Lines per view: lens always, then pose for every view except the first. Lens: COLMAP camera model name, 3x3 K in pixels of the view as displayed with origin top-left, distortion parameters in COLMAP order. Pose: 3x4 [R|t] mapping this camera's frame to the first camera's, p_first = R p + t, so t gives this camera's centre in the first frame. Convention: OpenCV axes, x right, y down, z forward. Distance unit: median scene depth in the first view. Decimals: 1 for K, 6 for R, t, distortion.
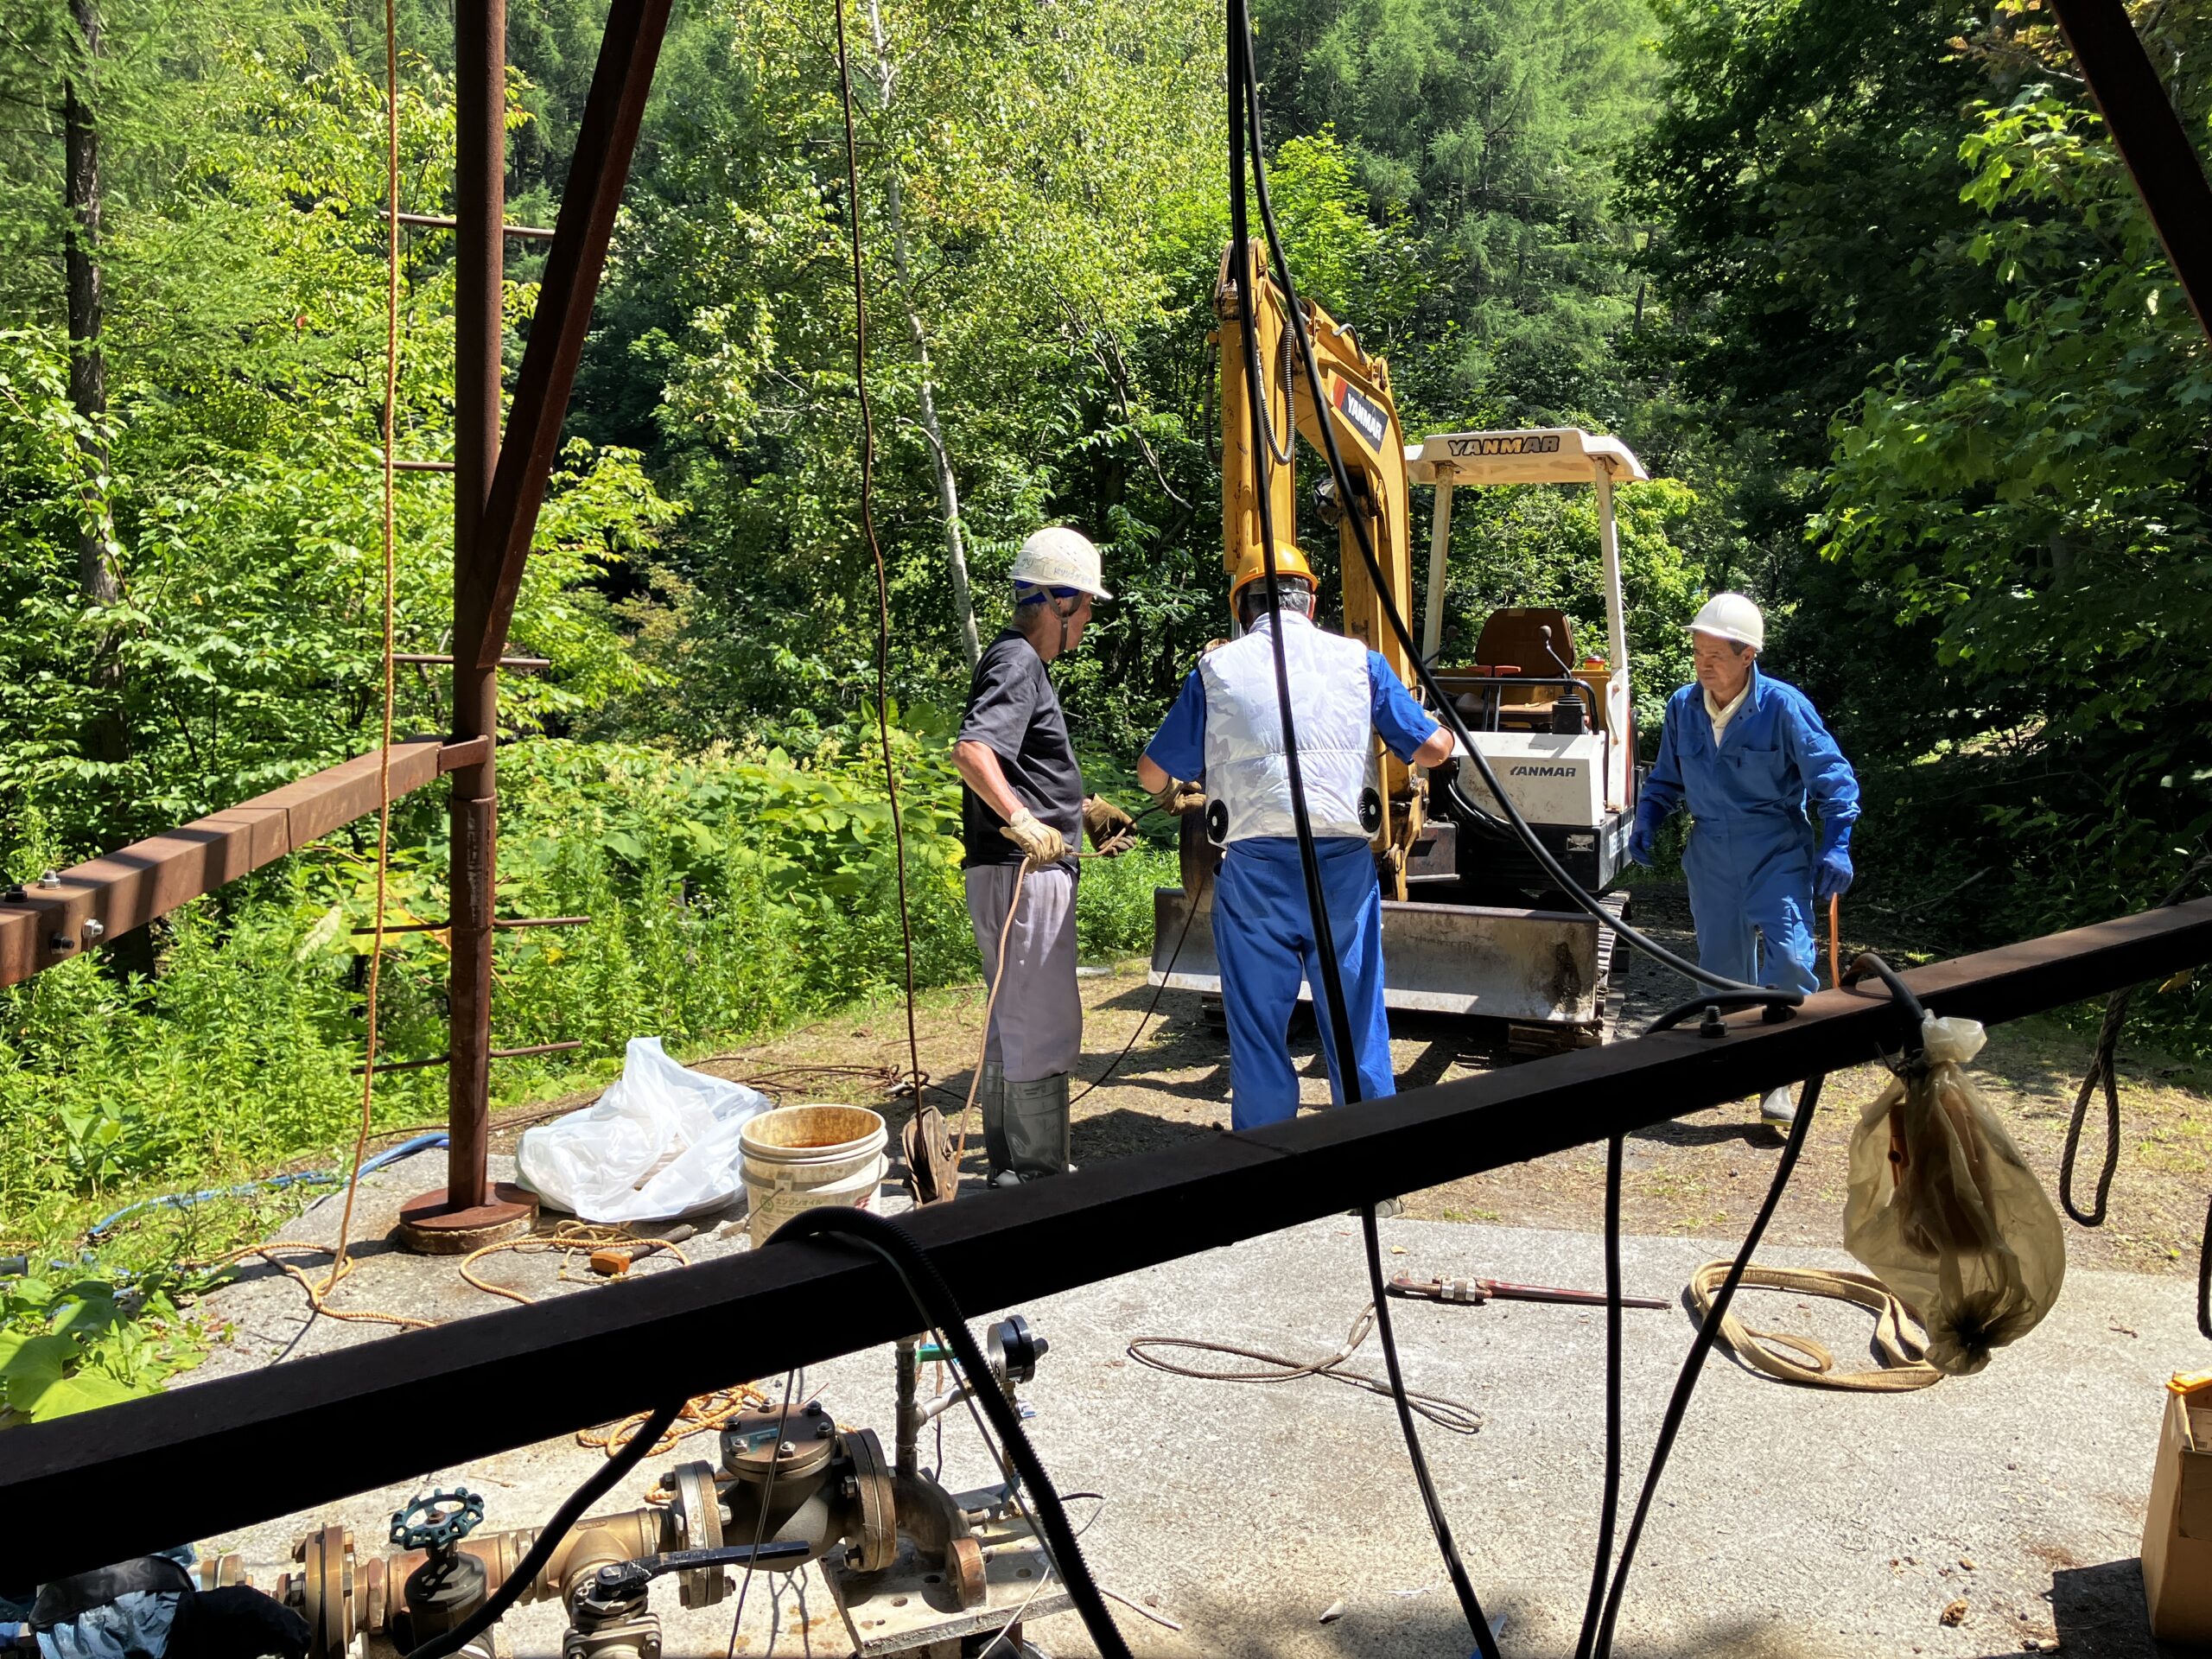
lens RADIAL K [[1790.1, 0, 1106.0], [0, 1790.1, 829.5], [0, 0, 1]] dist [0.021616, -0.008137]
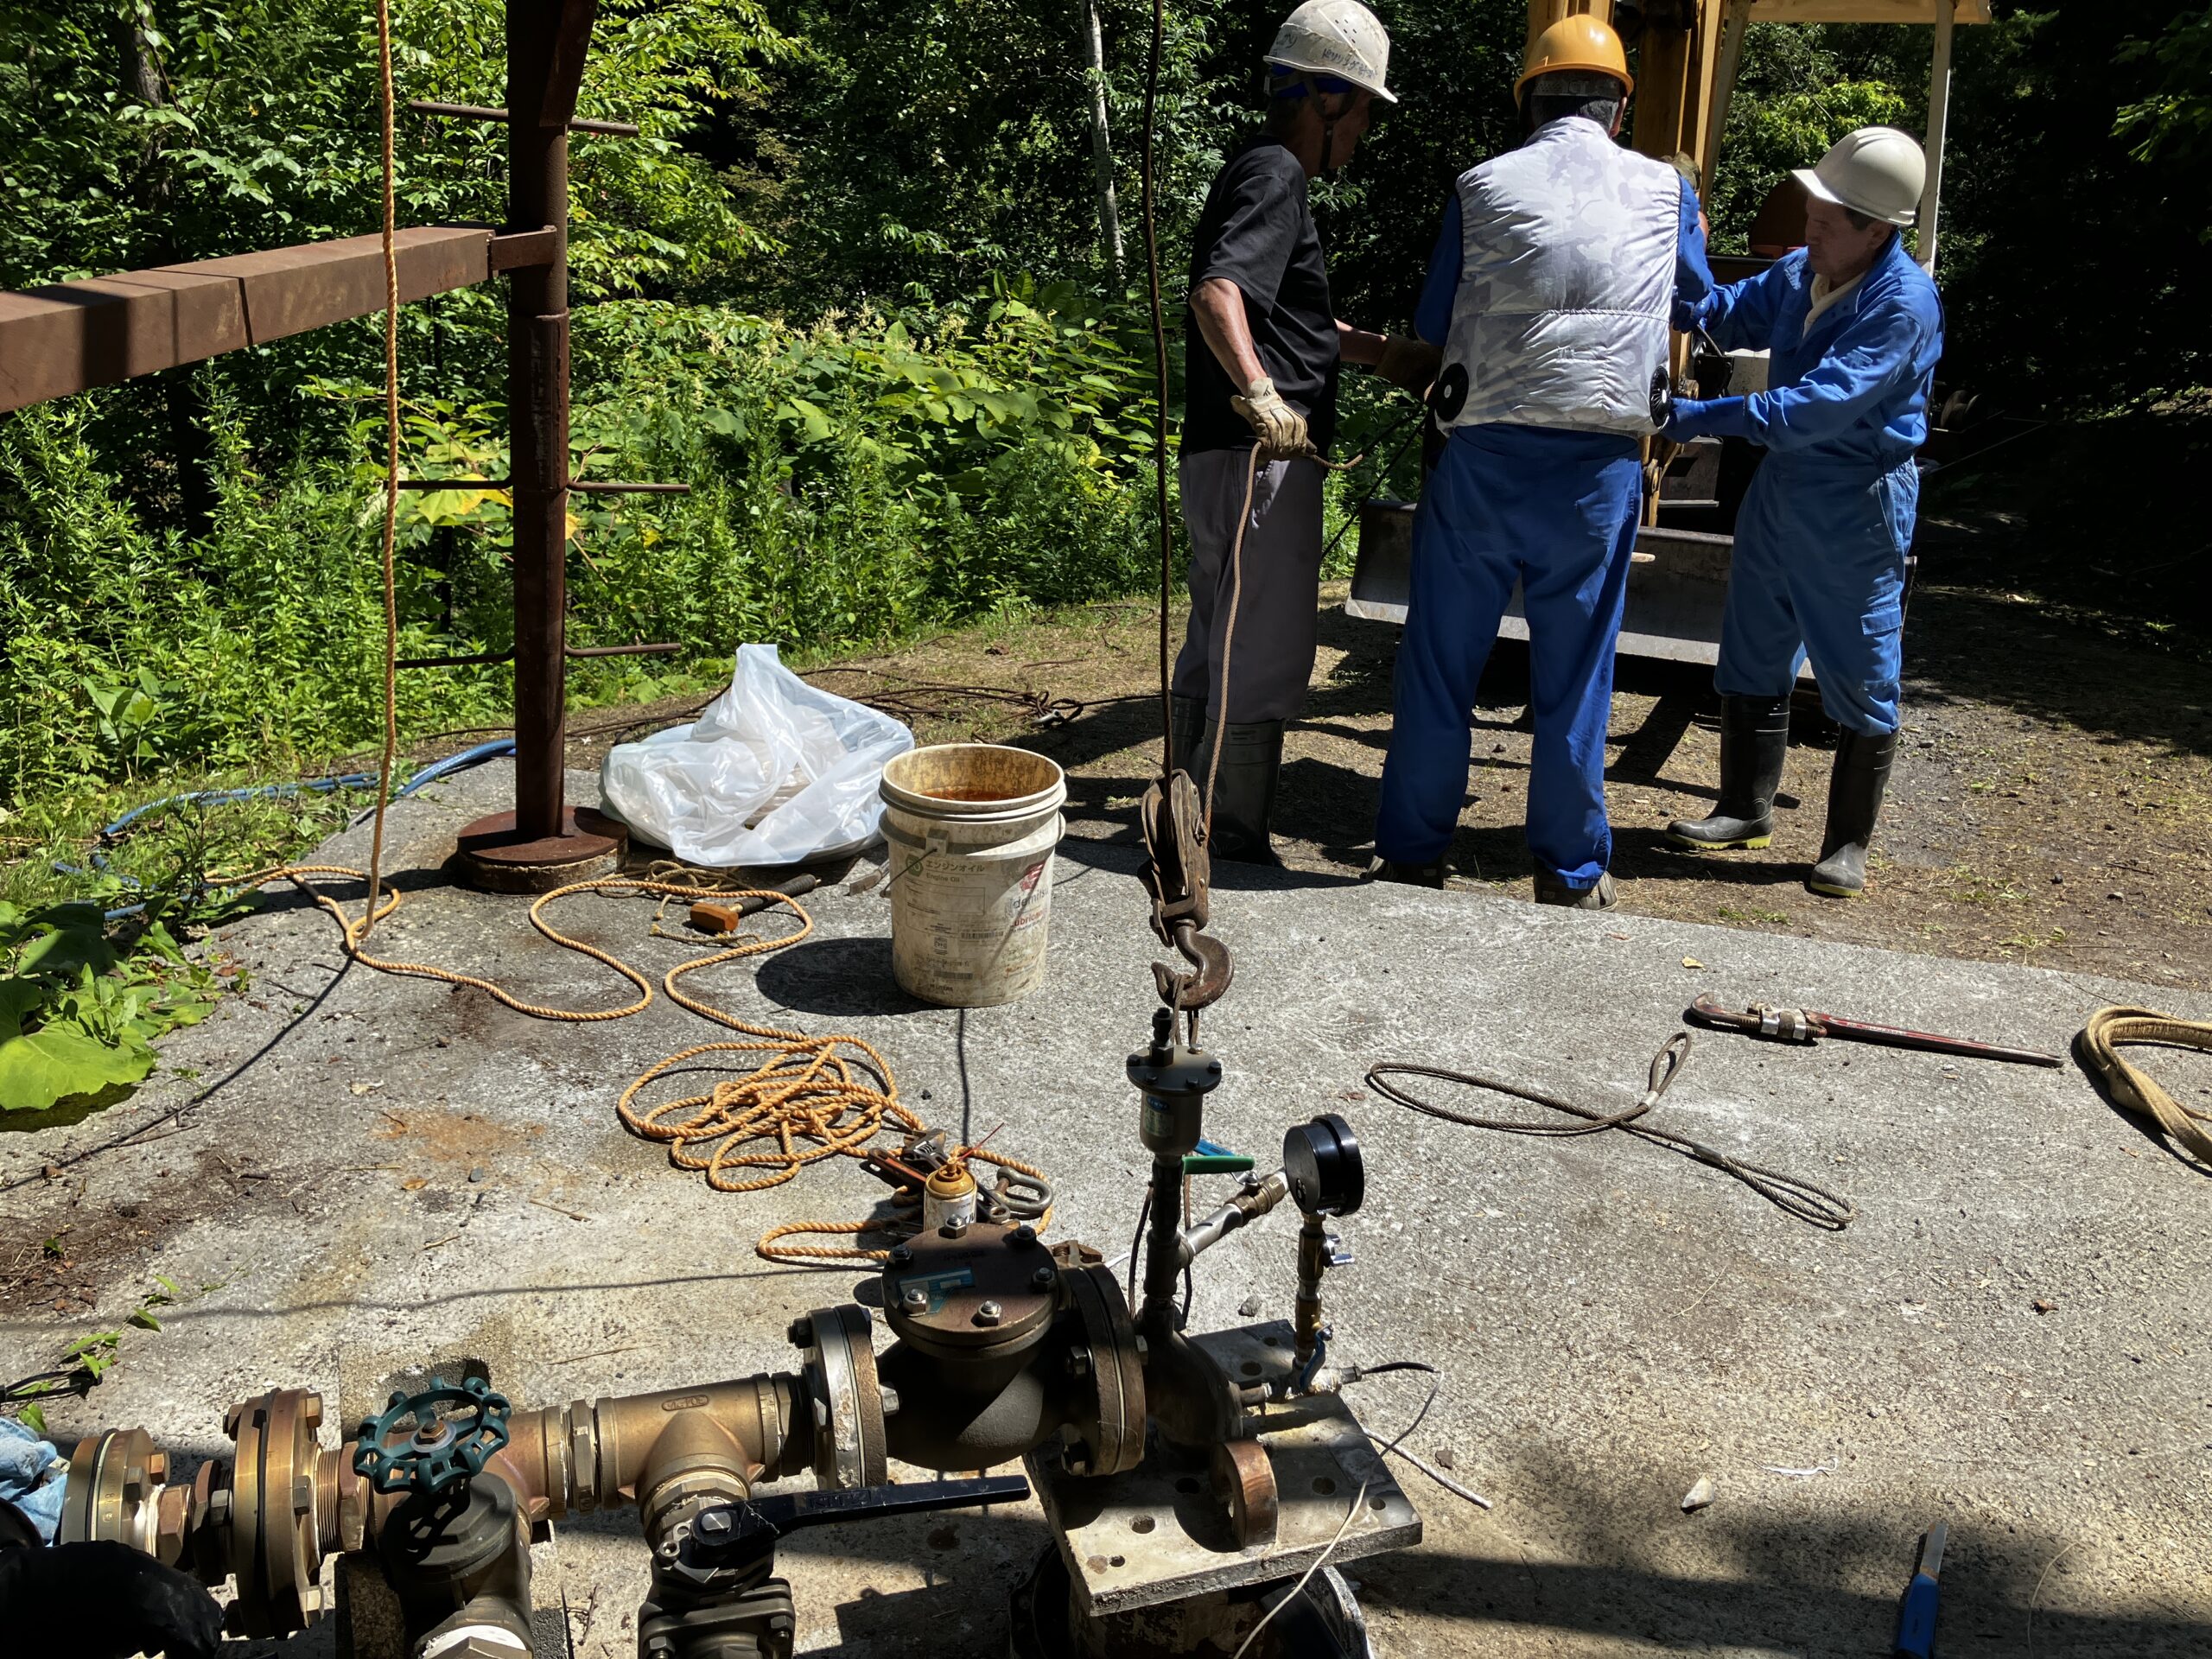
lens RADIAL K [[1668.6, 0, 1111.3], [0, 1668.6, 772.0], [0, 0, 1]] dist [0.065544, -0.107286]
pose [[0.997725, 0.060586, -0.029583, -0.061320], [-0.054039, 0.980966, 0.186506, 0.020276], [0.040319, -0.184483, 0.982008, 0.215476]]
